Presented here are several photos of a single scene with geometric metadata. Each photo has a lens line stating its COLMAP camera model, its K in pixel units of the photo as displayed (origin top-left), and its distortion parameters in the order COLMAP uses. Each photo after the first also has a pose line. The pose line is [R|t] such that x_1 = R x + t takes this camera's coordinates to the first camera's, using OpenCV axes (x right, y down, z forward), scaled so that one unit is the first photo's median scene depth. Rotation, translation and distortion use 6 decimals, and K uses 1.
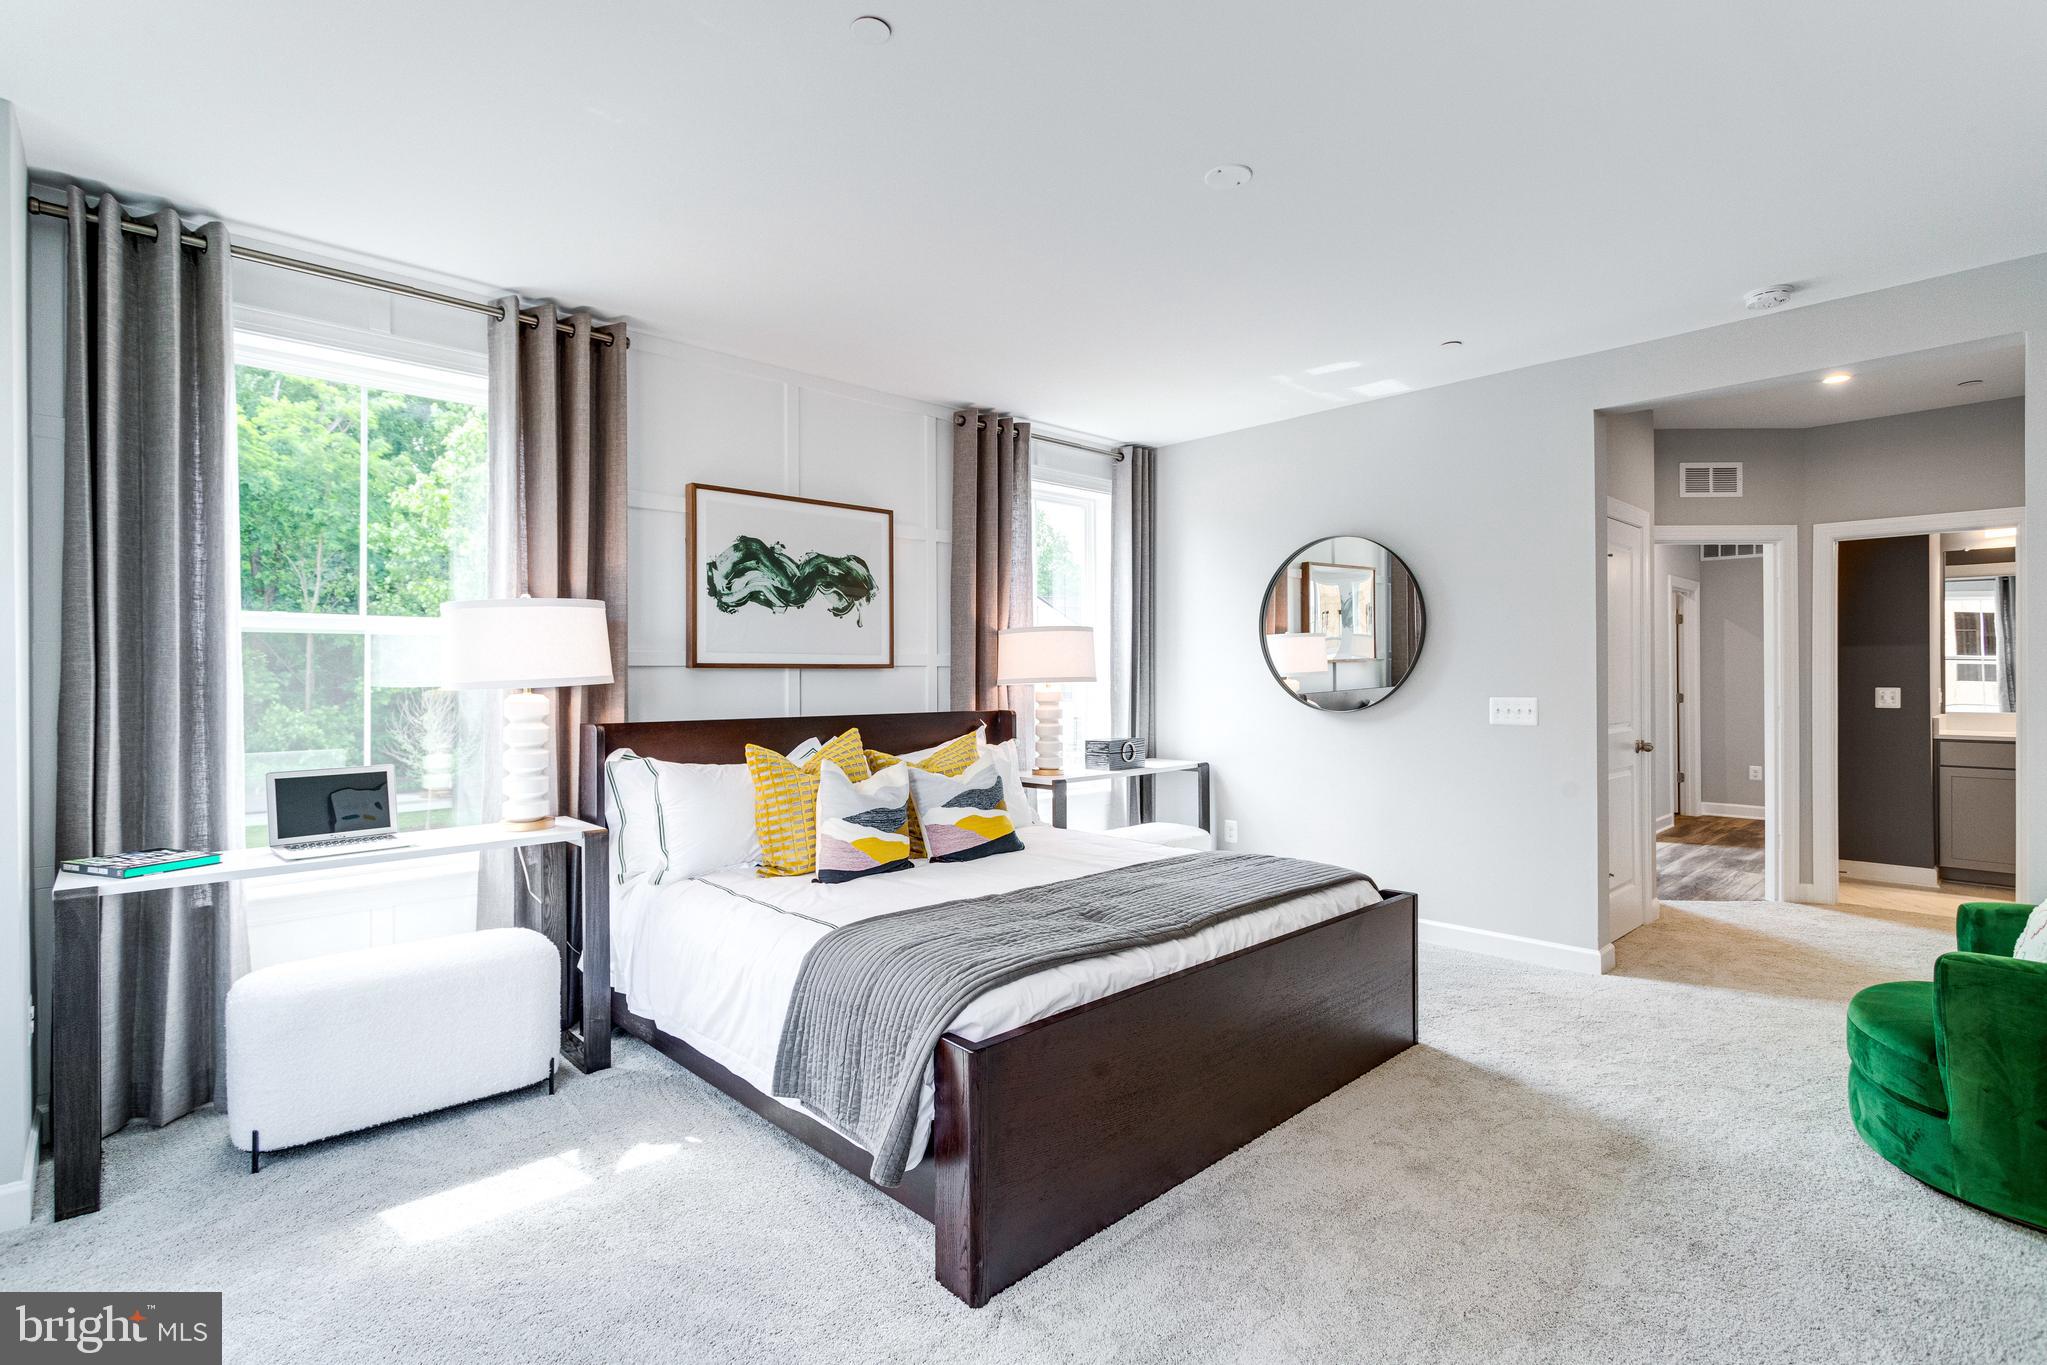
lens RADIAL K [[983.1, 0, 1035.8], [0, 983.1, 671.1], [0, 0, 1]] dist [0.001980, 0.000621]
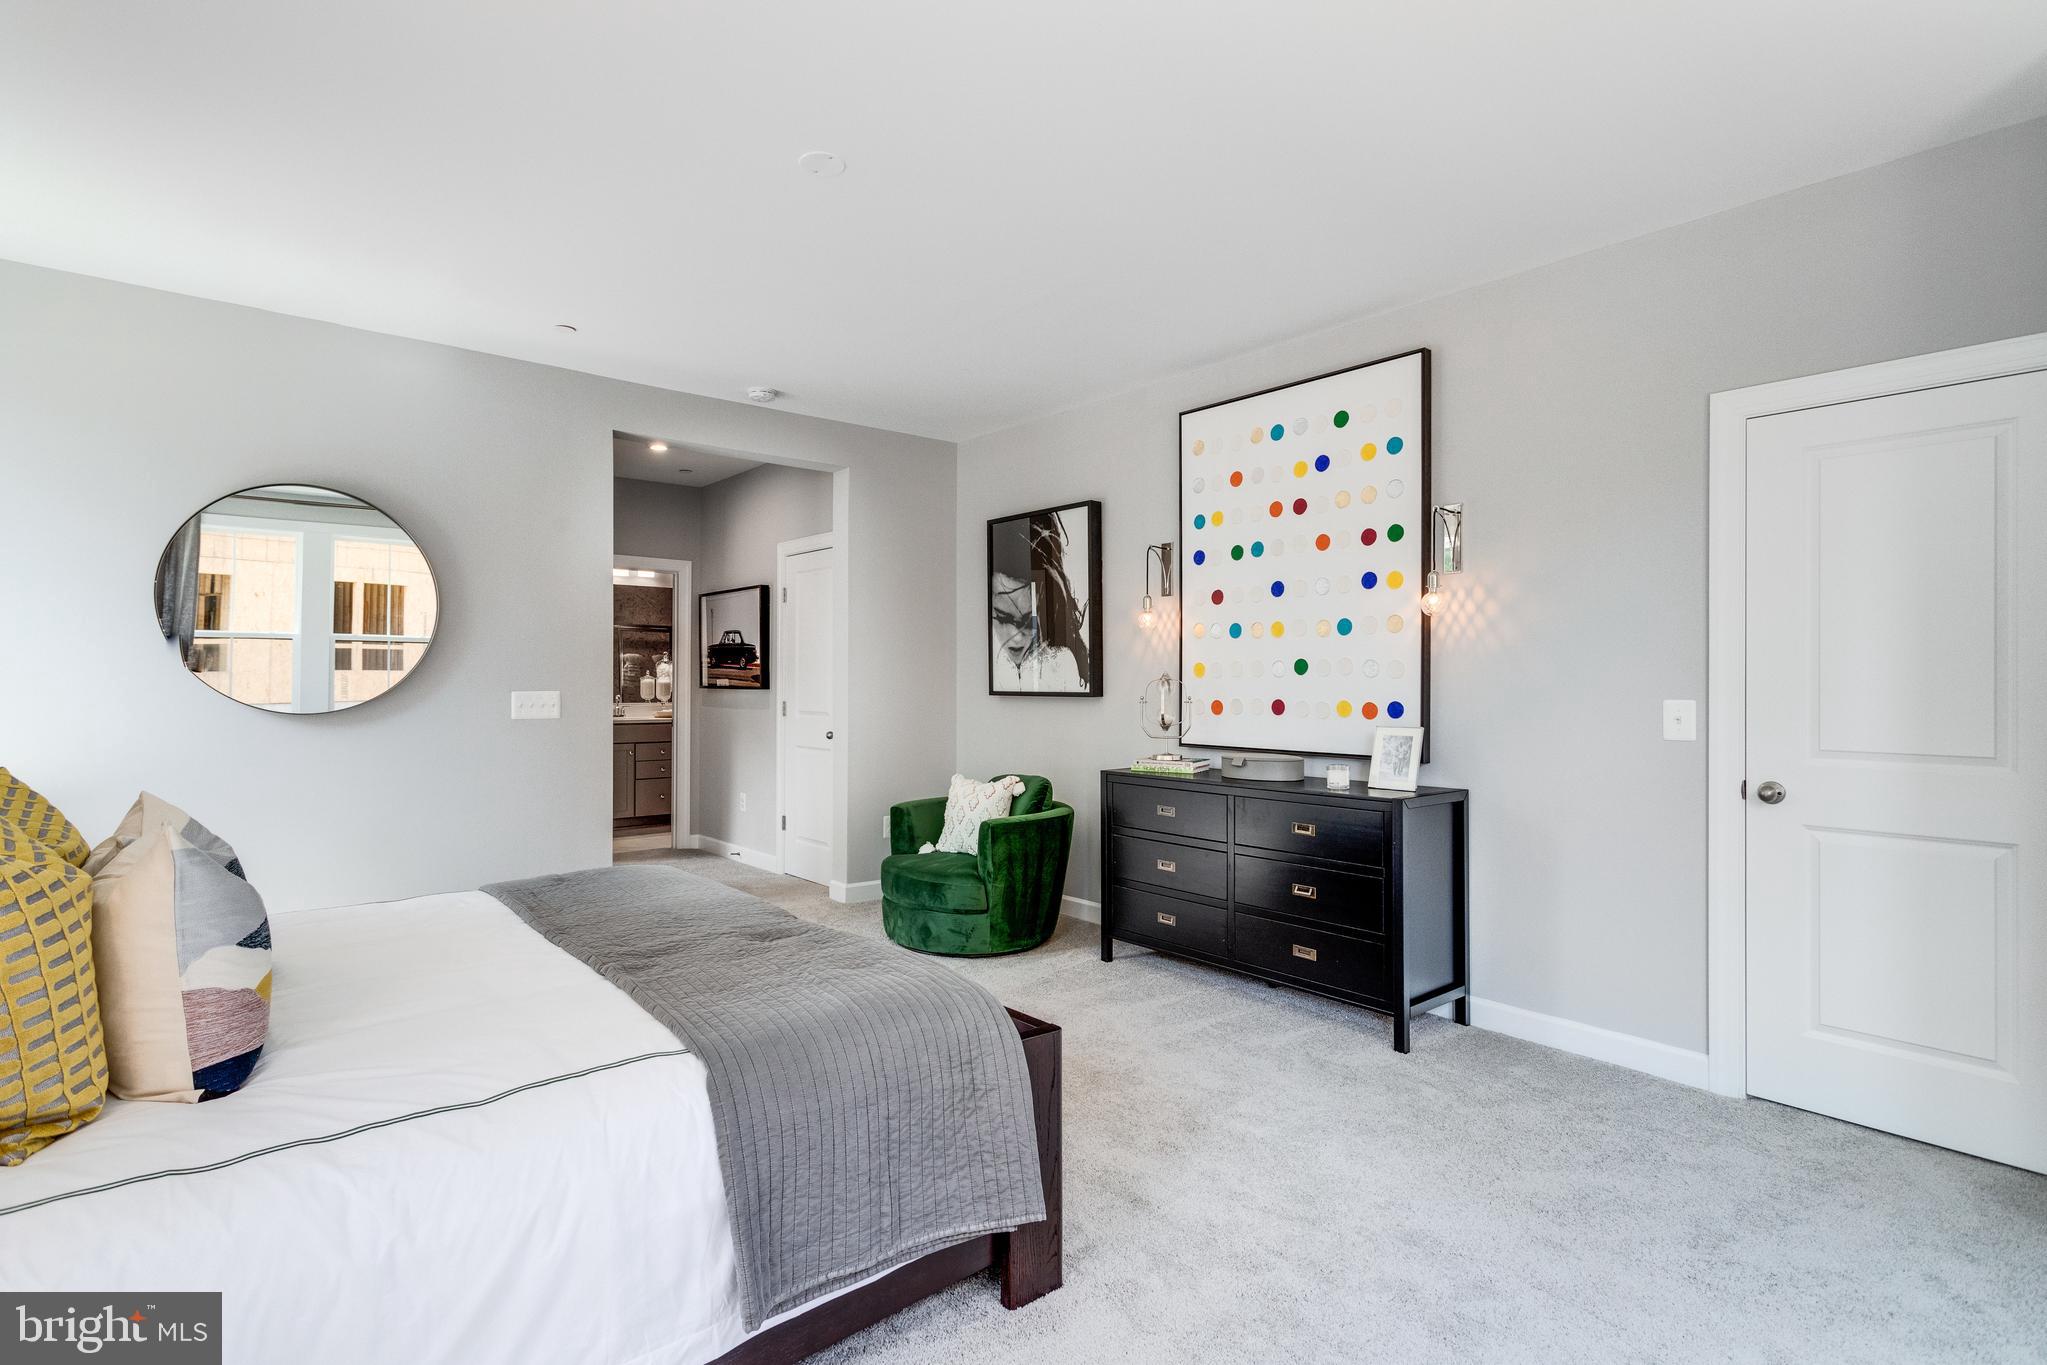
lens RADIAL K [[983.1, 0, 1035.8], [0, 983.1, 671.1], [0, 0, 1]] dist [0.001980, 0.000621]
pose [[0.057866, 0.015608, 0.998202, -0.601102], [-0.008998, 0.999845, -0.015113, 0.021189], [-0.998284, -0.008107, 0.057998, 0.546536]]
